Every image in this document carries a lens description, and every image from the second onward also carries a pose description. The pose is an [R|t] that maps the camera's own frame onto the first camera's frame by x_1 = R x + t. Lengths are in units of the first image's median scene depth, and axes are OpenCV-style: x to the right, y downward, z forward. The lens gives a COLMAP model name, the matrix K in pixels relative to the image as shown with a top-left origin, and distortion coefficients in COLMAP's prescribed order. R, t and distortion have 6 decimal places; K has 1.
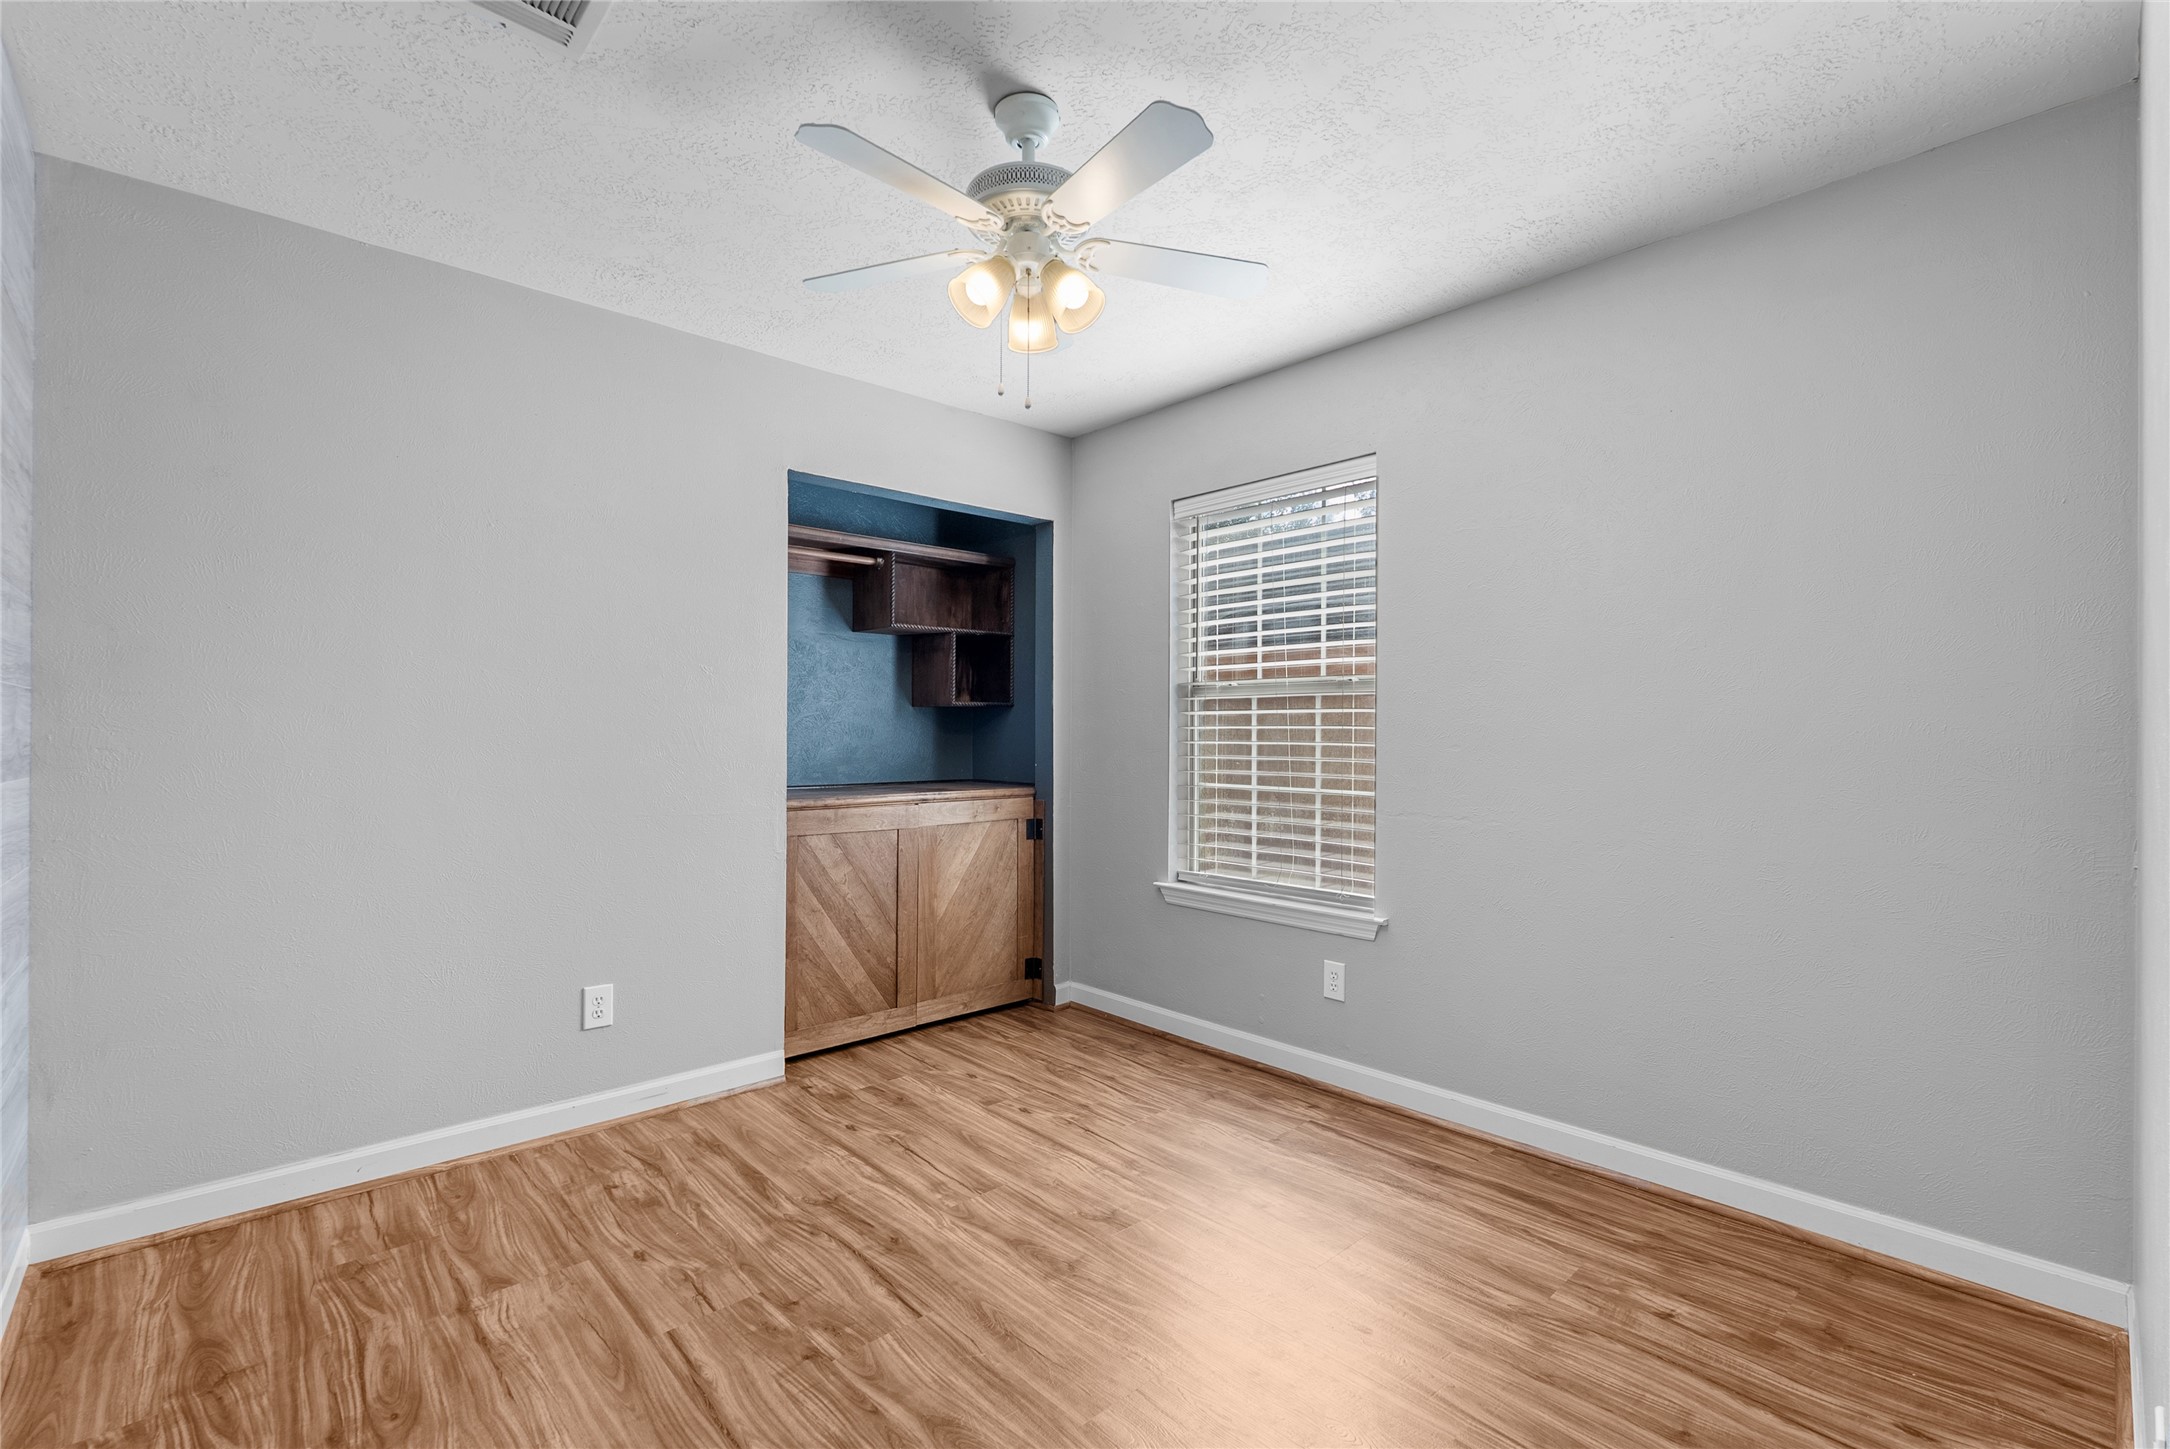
lens RADIAL K [[950.3, 0, 1089.6], [0, 950.3, 729.4], [0, 0, 1]] dist [0.002035, 0.000166]
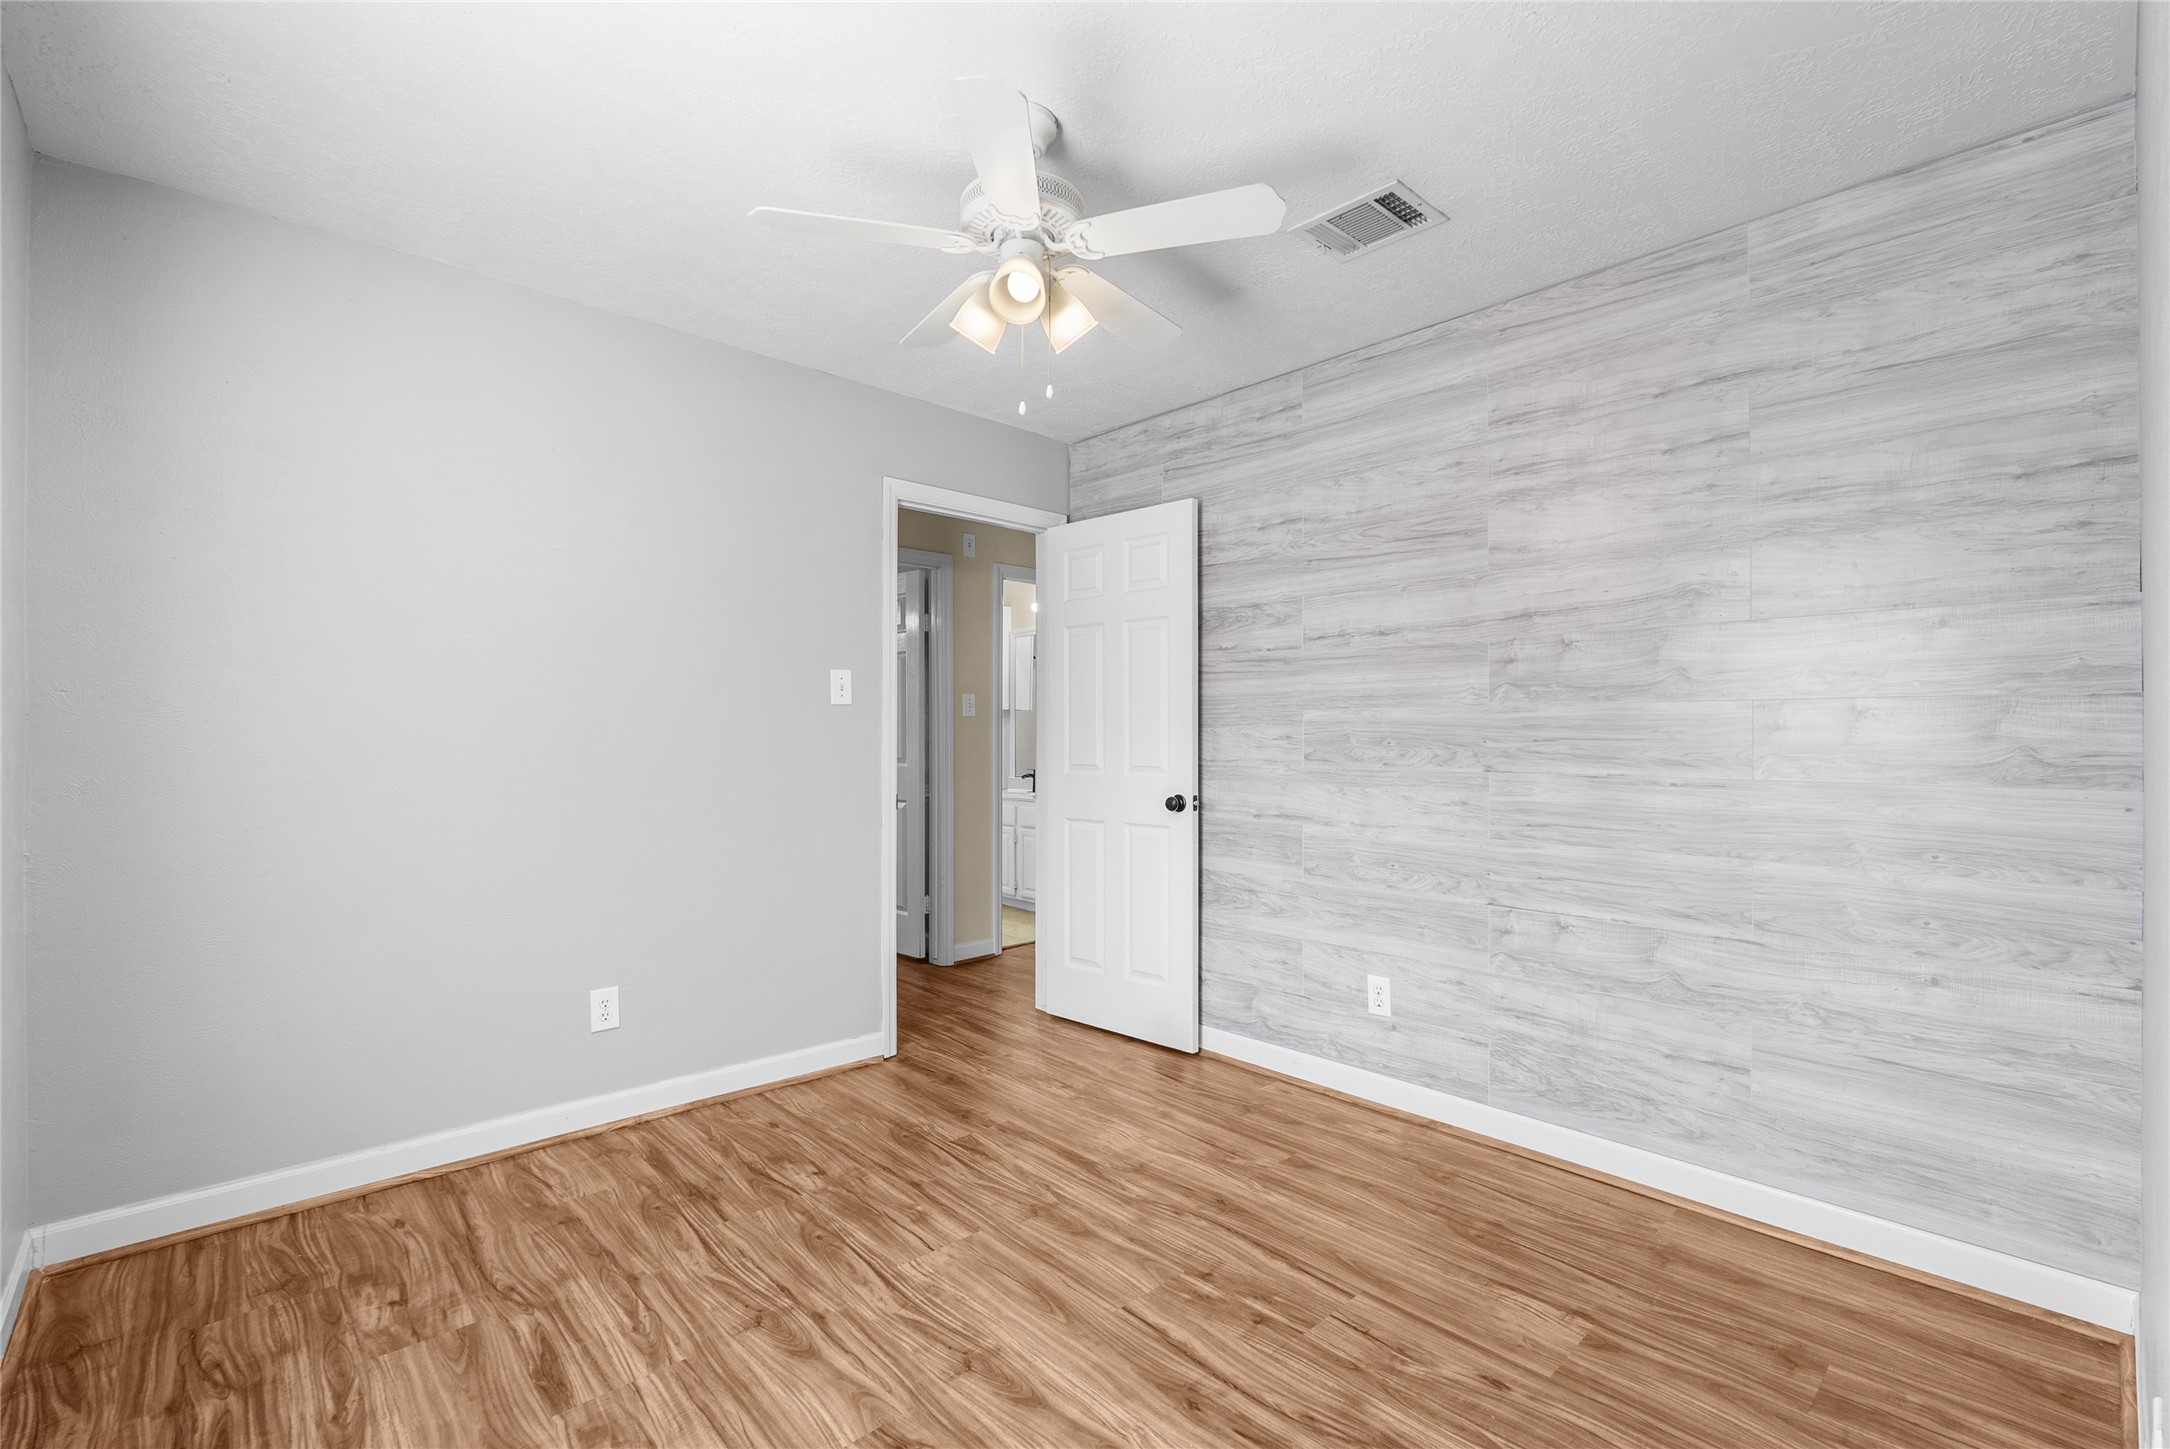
lens RADIAL K [[950.3, 0, 1080.8], [0, 950.3, 728.6], [0, 0, 1]] dist [0.002035, 0.000166]
pose [[-0.999995, -0.002784, 0.001474, -0.125698], [-0.002797, 0.999958, -0.008707, 0.002906], [-0.001450, -0.008711, -0.999961, 1.935598]]
